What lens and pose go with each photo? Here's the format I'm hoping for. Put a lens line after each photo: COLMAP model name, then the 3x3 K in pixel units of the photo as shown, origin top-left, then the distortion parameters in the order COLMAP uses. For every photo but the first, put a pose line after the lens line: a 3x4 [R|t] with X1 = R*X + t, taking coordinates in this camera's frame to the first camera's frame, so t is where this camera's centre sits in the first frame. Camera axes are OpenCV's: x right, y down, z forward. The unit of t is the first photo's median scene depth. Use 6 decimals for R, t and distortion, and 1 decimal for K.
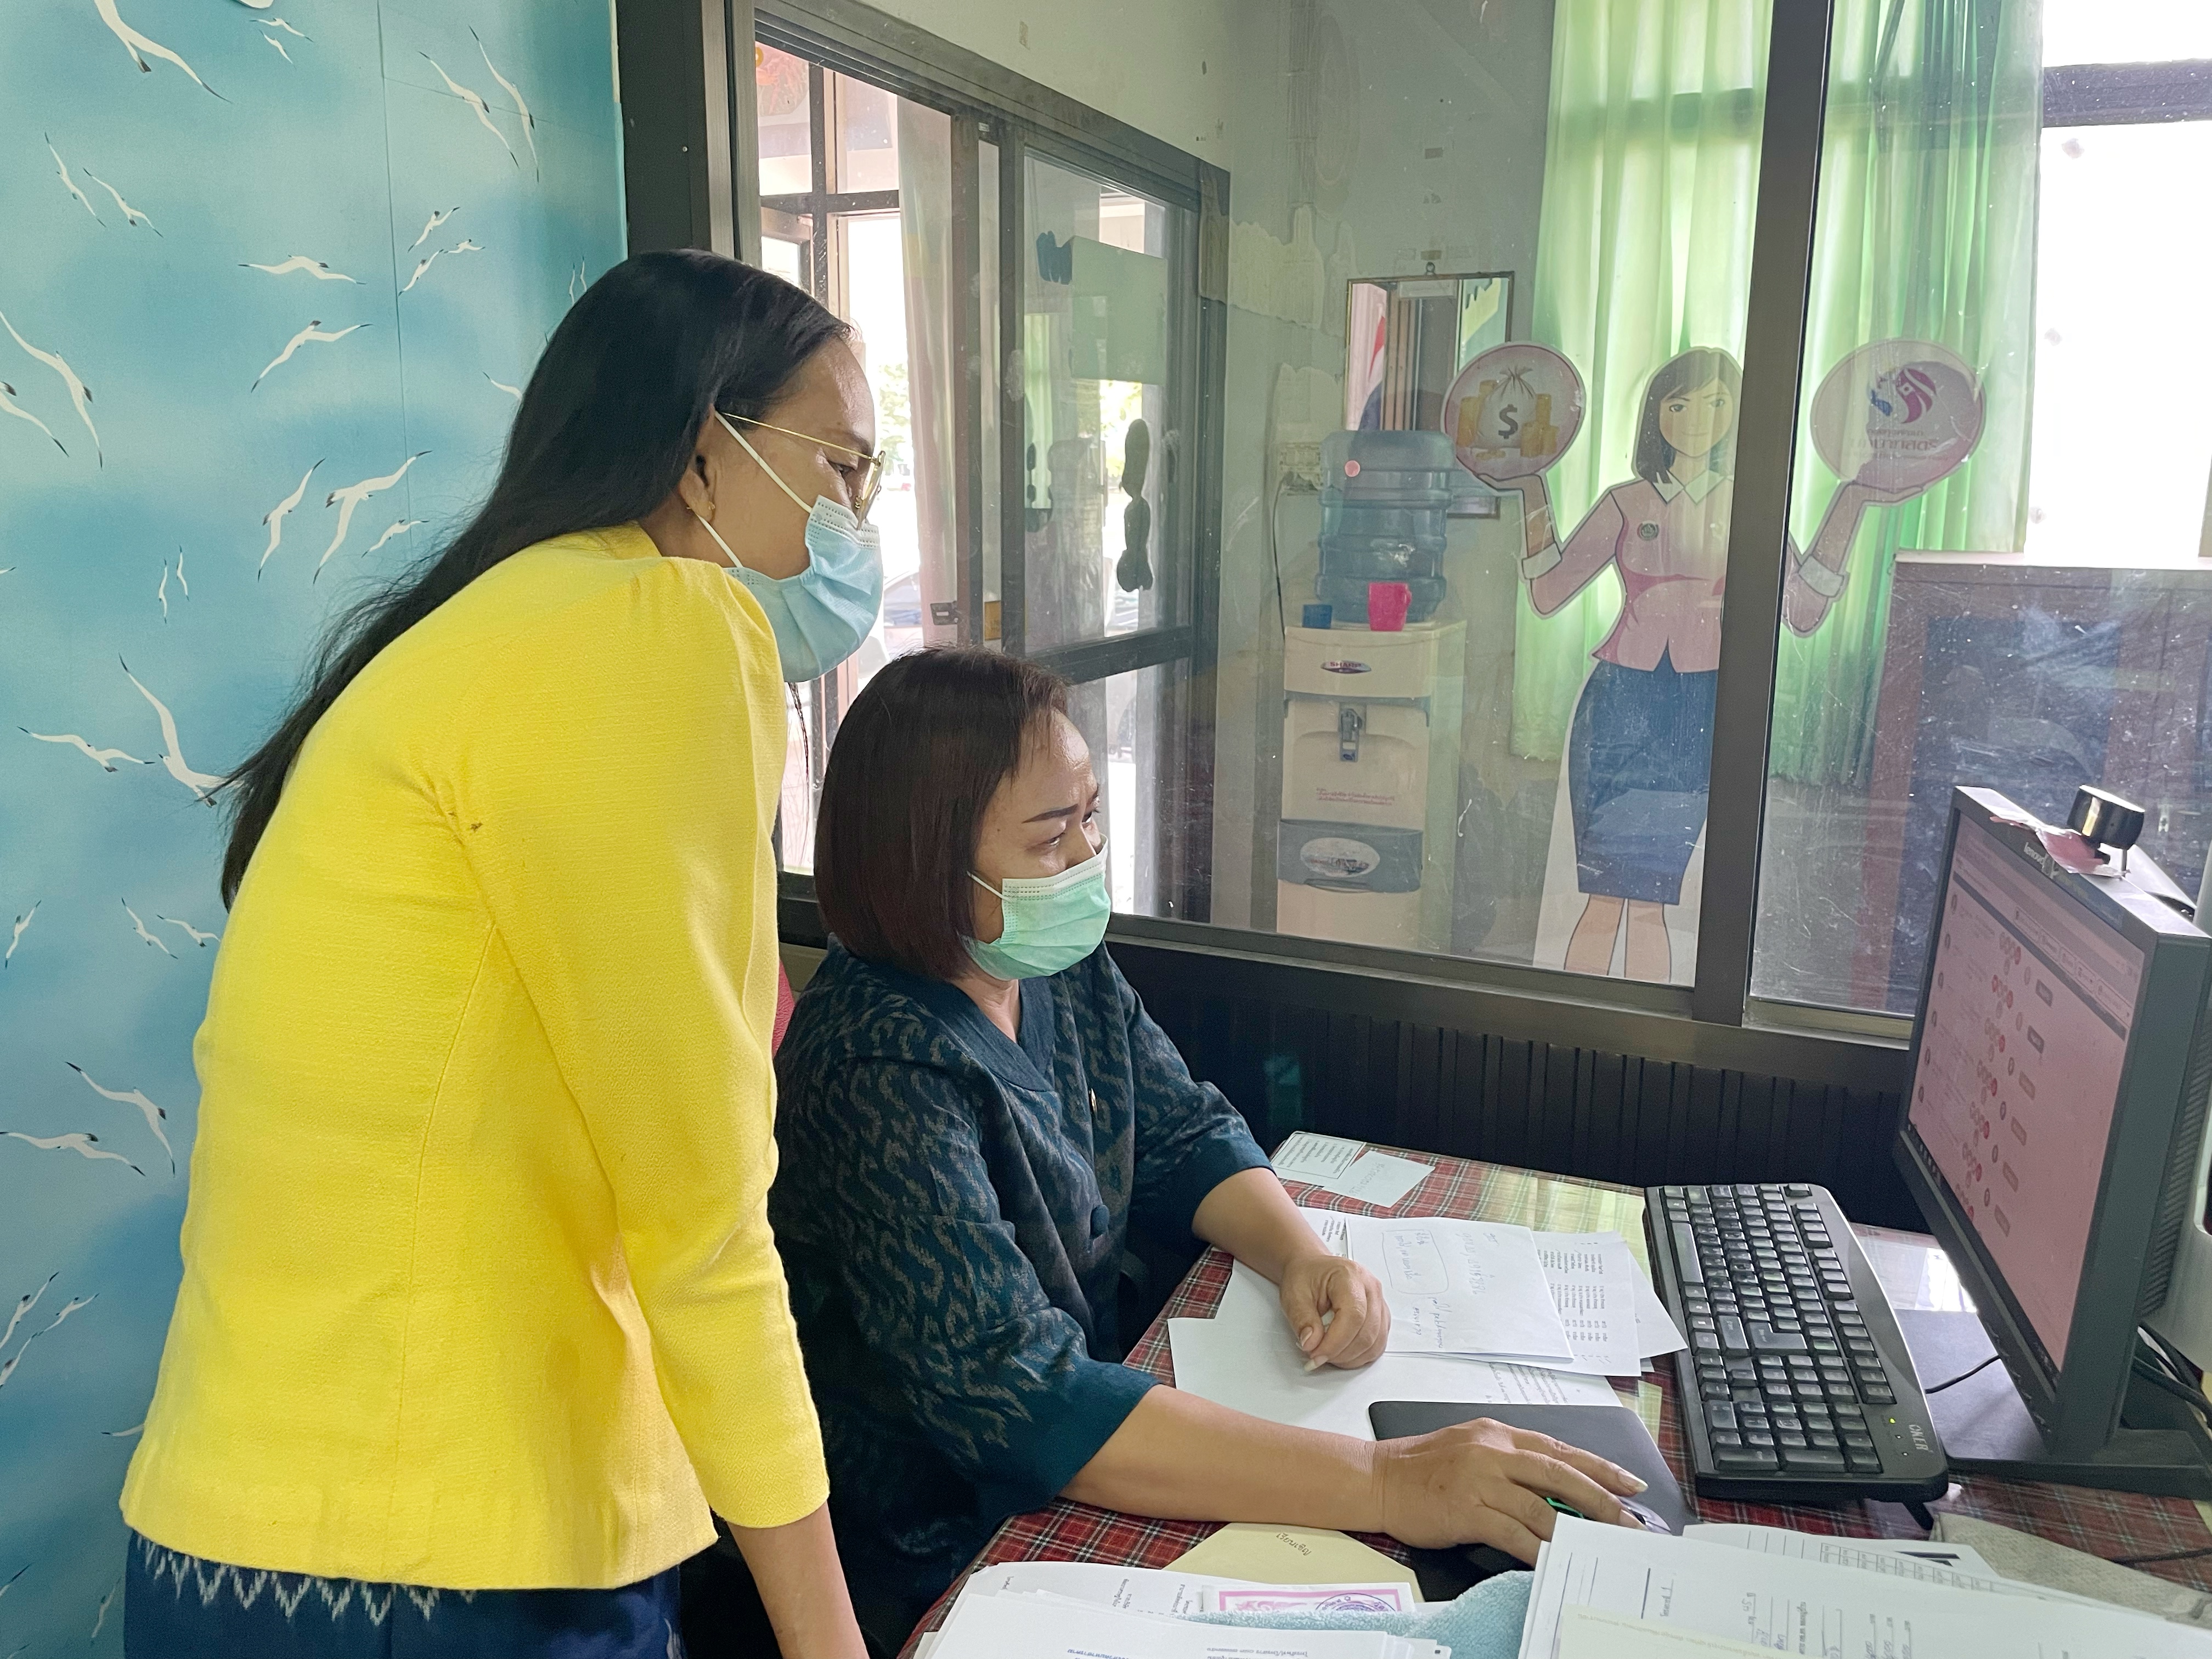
lens RADIAL K [[1660.2, 0, 1089.0], [0, 1660.2, 787.6], [0, 0, 1]] dist [0.108119, -0.131197]
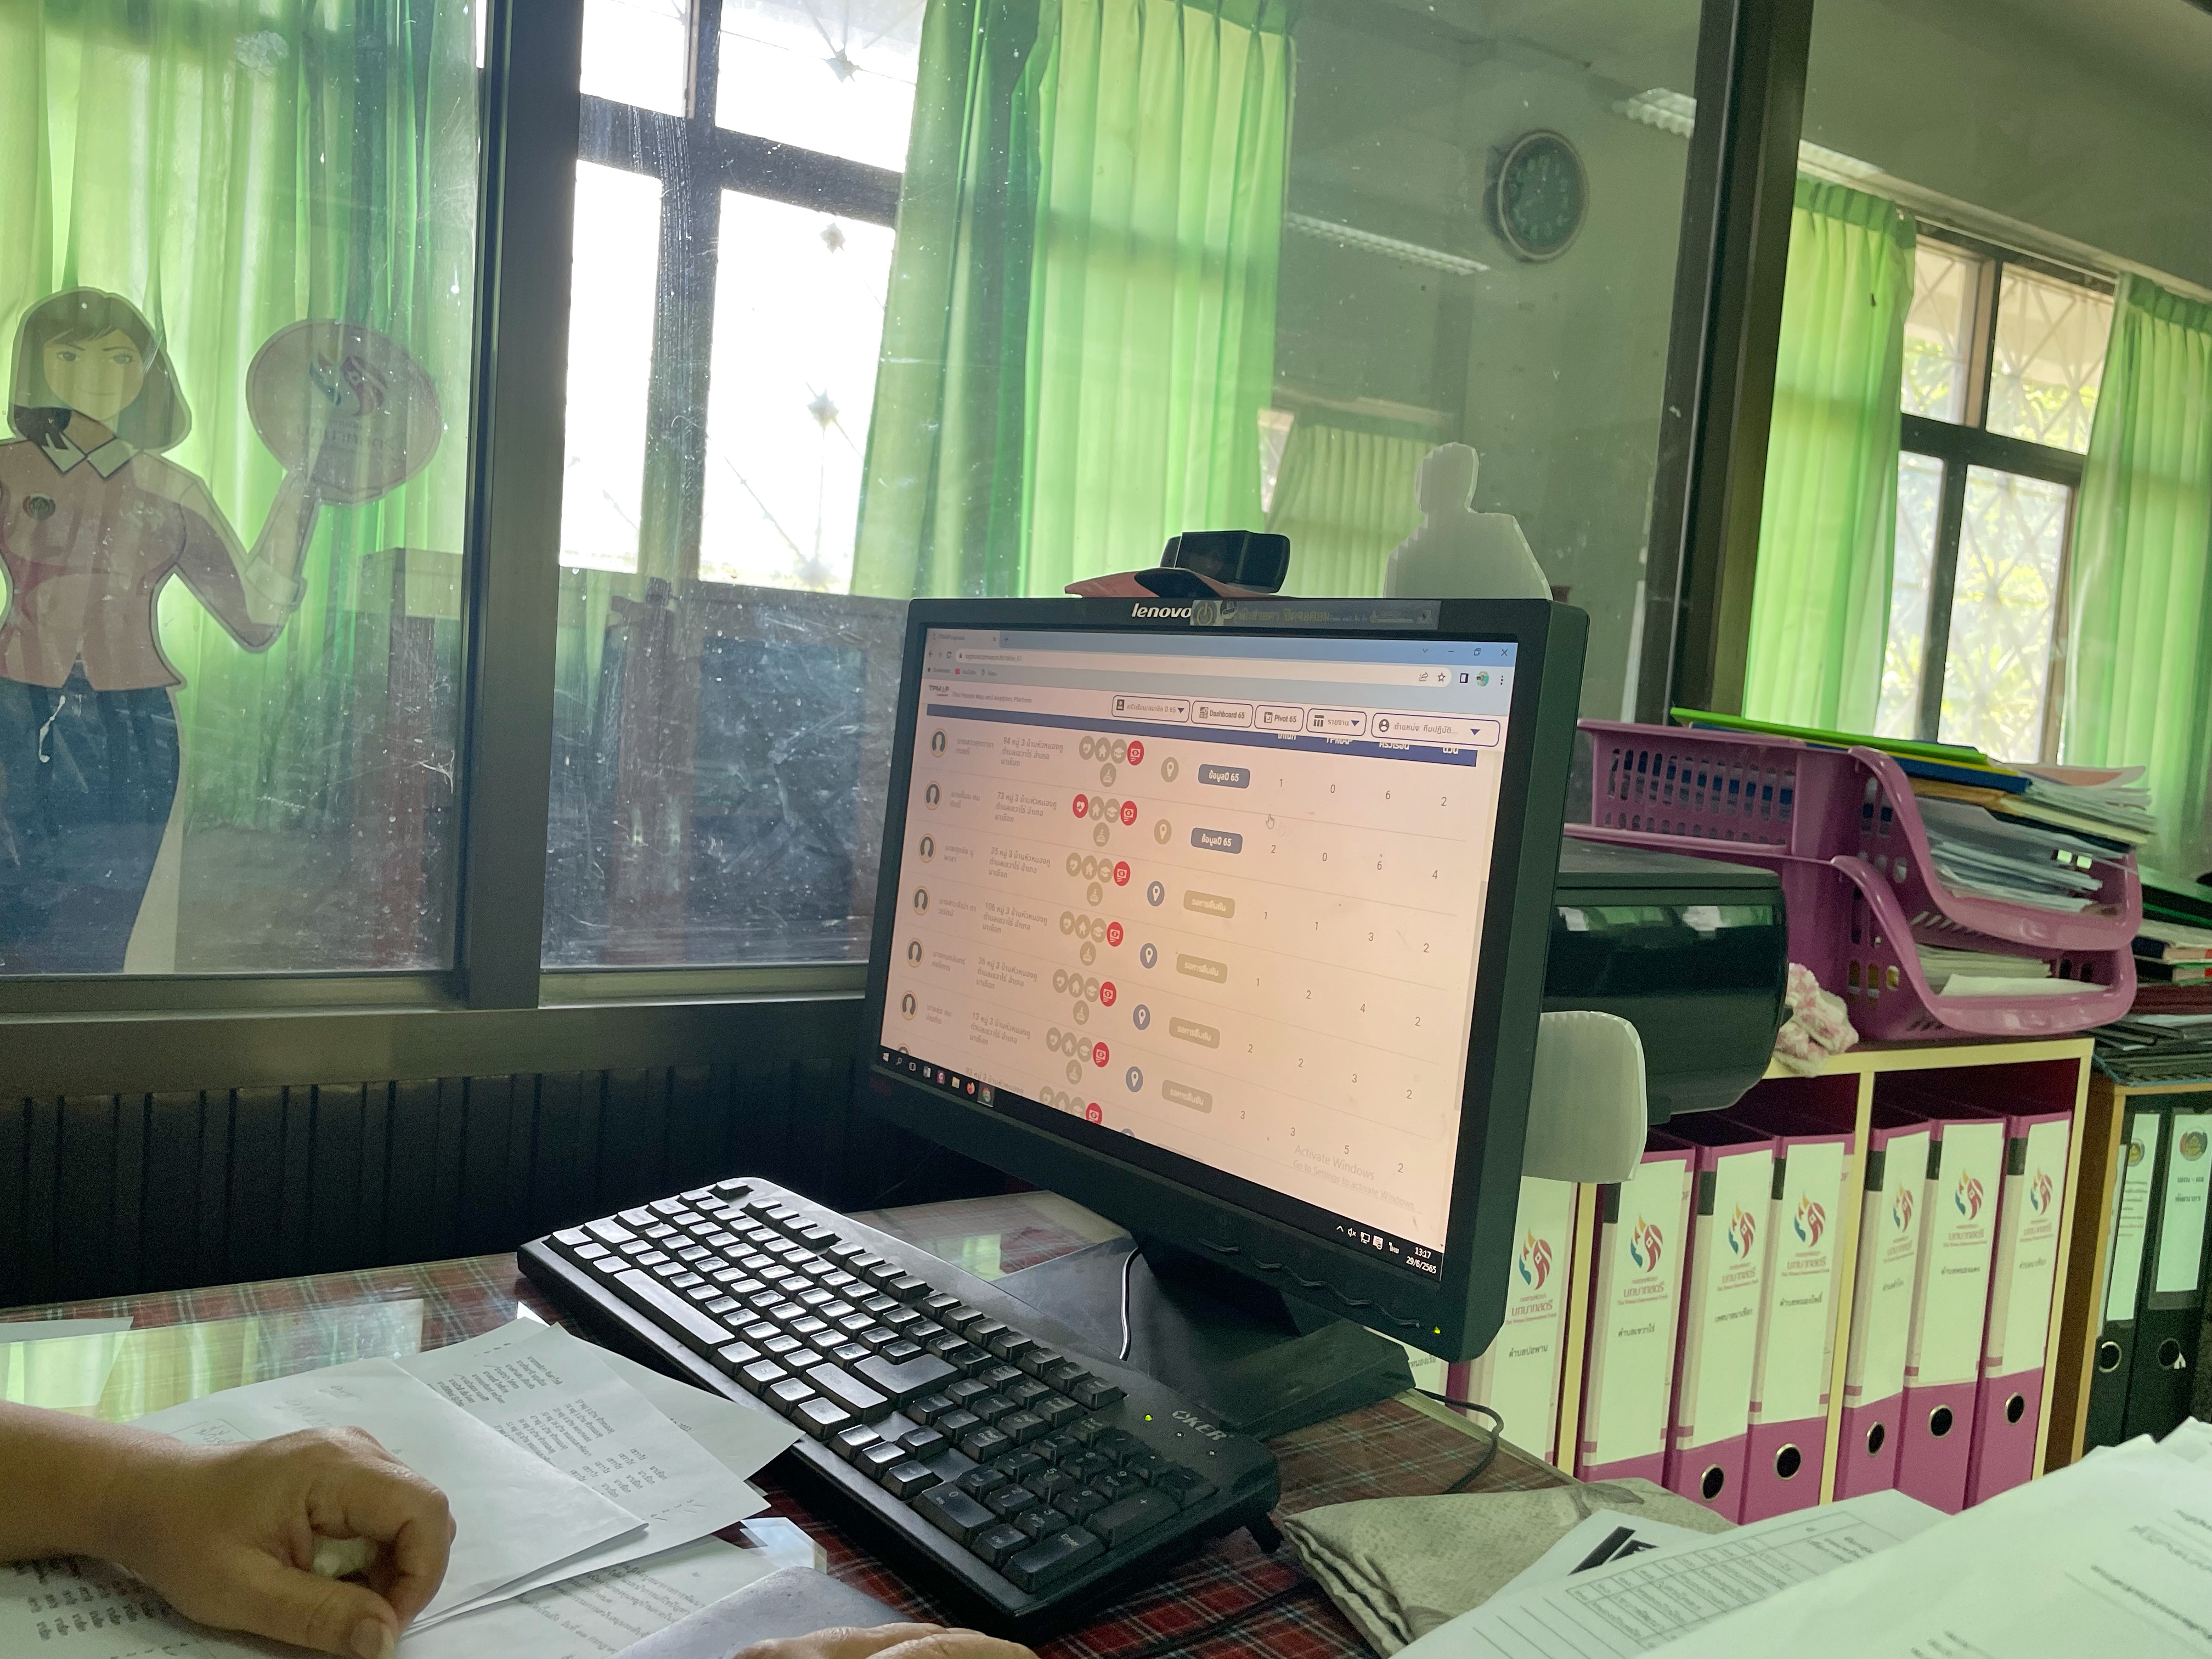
lens RADIAL K [[1660.2, 0, 1089.0], [0, 1660.2, 787.6], [0, 0, 1]] dist [0.108119, -0.131197]
pose [[0.571933, -0.008594, 0.820255, -0.063079], [0.081131, 0.995635, -0.046138, 0.117720], [-0.816278, 0.092936, 0.570134, 0.470543]]
